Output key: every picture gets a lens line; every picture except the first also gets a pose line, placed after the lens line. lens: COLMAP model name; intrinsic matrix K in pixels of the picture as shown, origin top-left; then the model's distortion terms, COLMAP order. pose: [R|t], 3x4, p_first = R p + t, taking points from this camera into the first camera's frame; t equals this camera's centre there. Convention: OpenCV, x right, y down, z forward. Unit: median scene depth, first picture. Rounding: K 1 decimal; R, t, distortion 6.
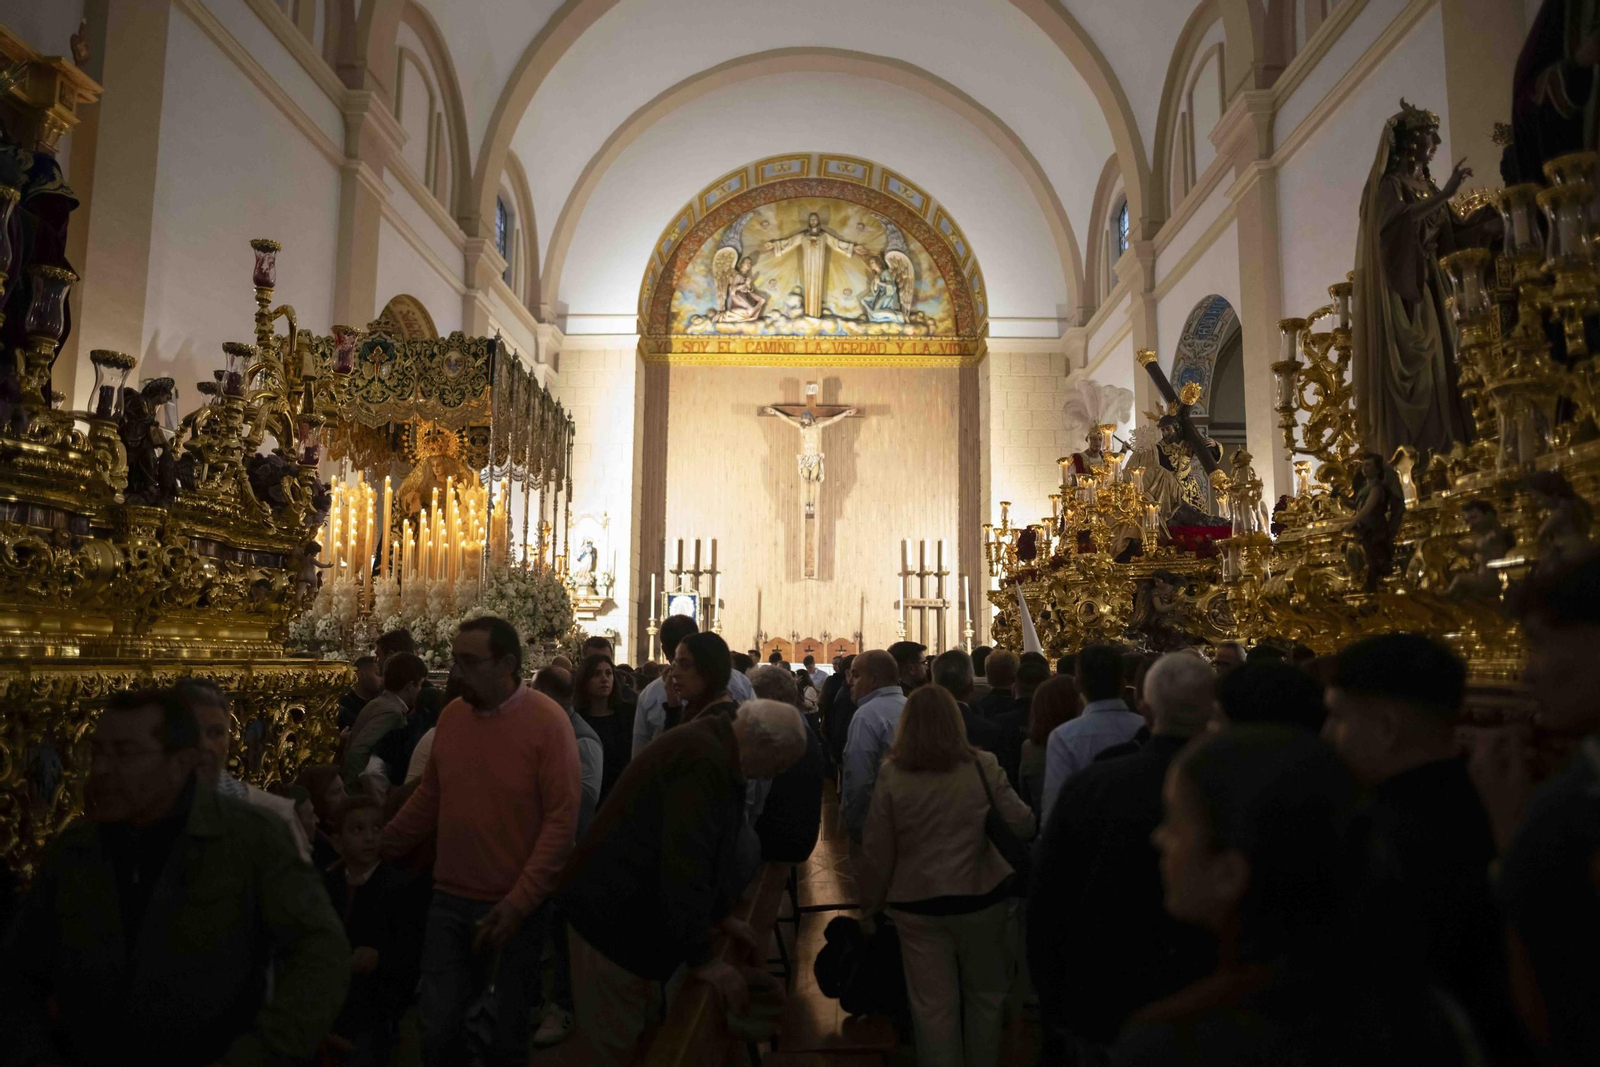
lens RADIAL K [[1133.2, 0, 807.5], [0, 1133.2, 533.3], [0, 0, 1]] dist [-0.056522, 0.049189]
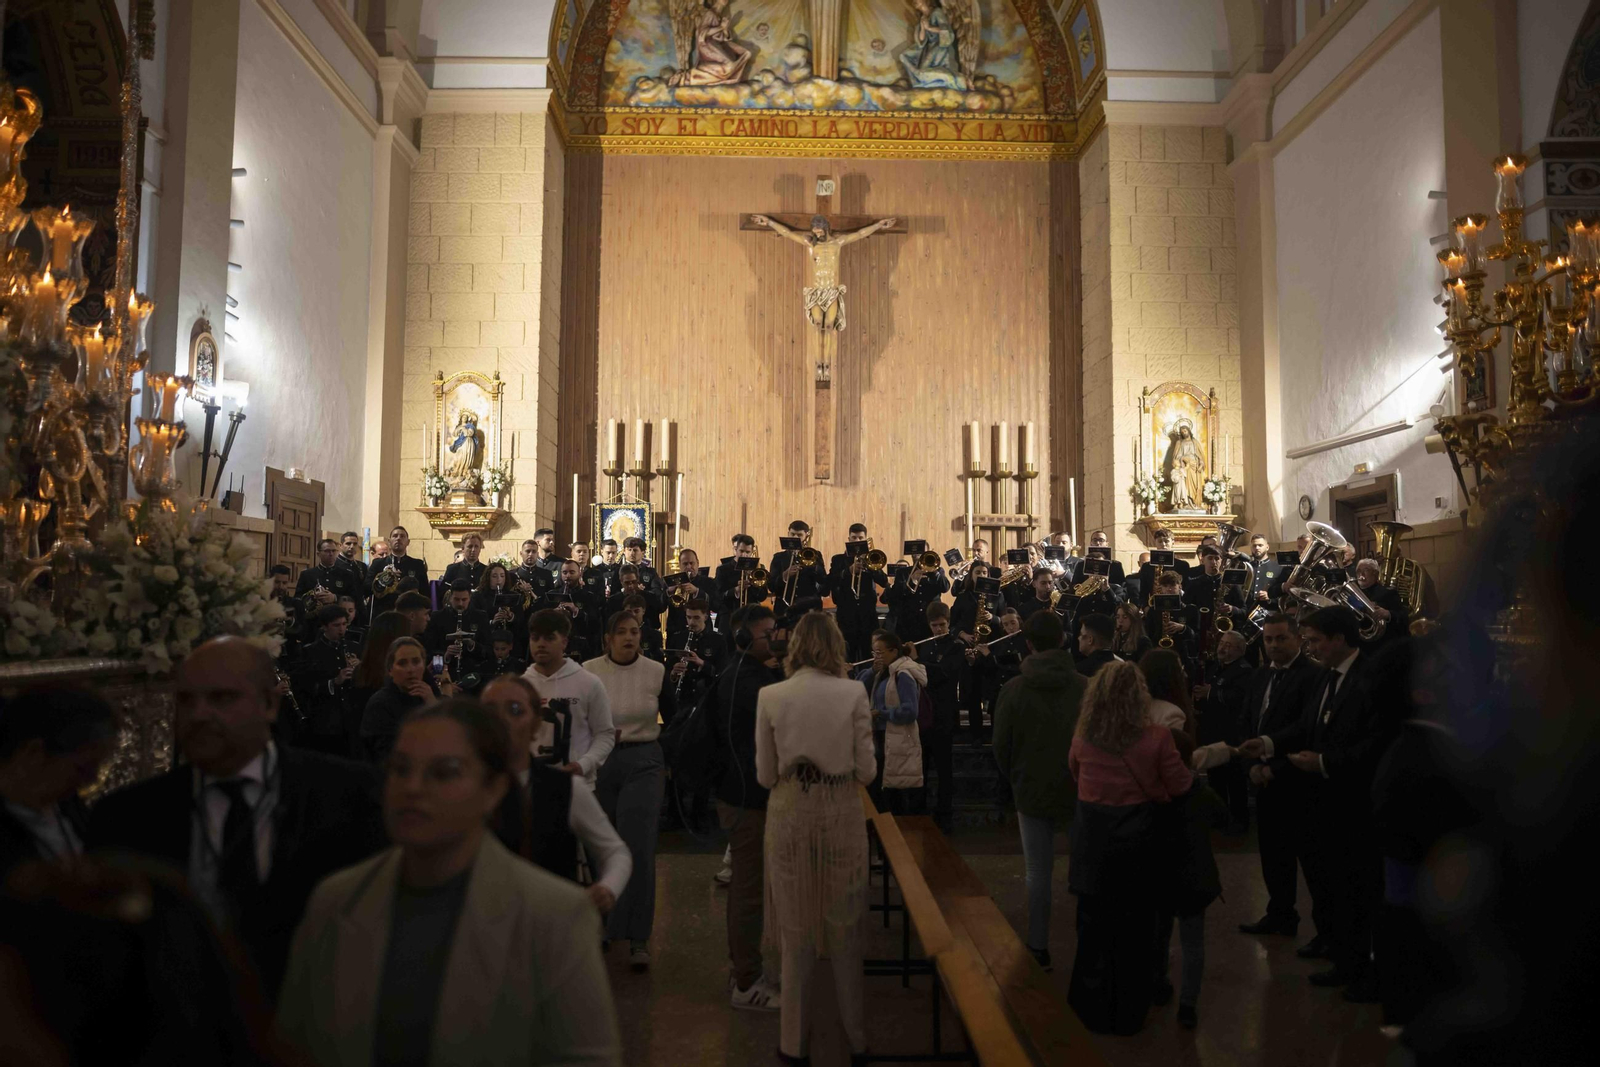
lens RADIAL K [[1133.2, 0, 807.5], [0, 1133.2, 533.3], [0, 0, 1]] dist [-0.056522, 0.049189]
pose [[0.999467, -0.001369, 0.032624, -0.027203], [-0.000110, 0.998973, 0.045306, 0.038856], [-0.032653, -0.045285, 0.998440, 0.353398]]
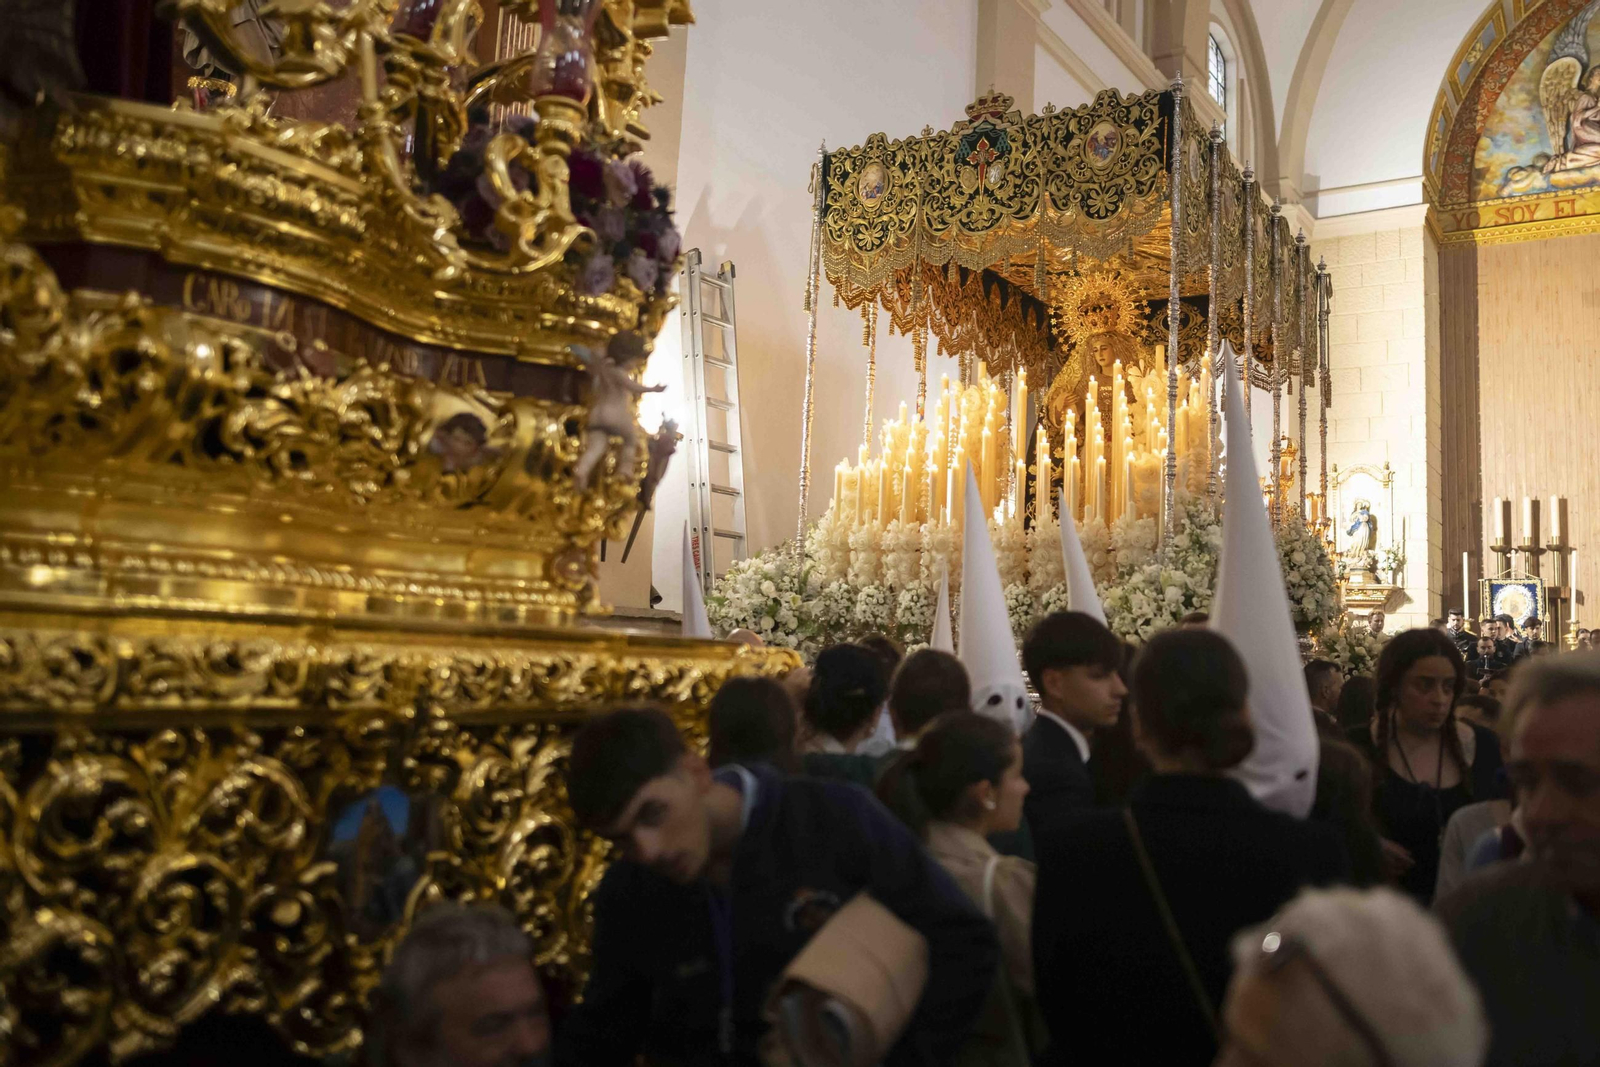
lens RADIAL K [[1319.6, 0, 852.1], [0, 1319.6, 486.5], [0, 0, 1]] dist [-0.056917, 0.058333]
pose [[0.845514, -0.039690, -0.532476, -0.027739], [0.022934, 0.999013, -0.038049, 0.017414], [0.533460, 0.019960, 0.845590, 0.140314]]
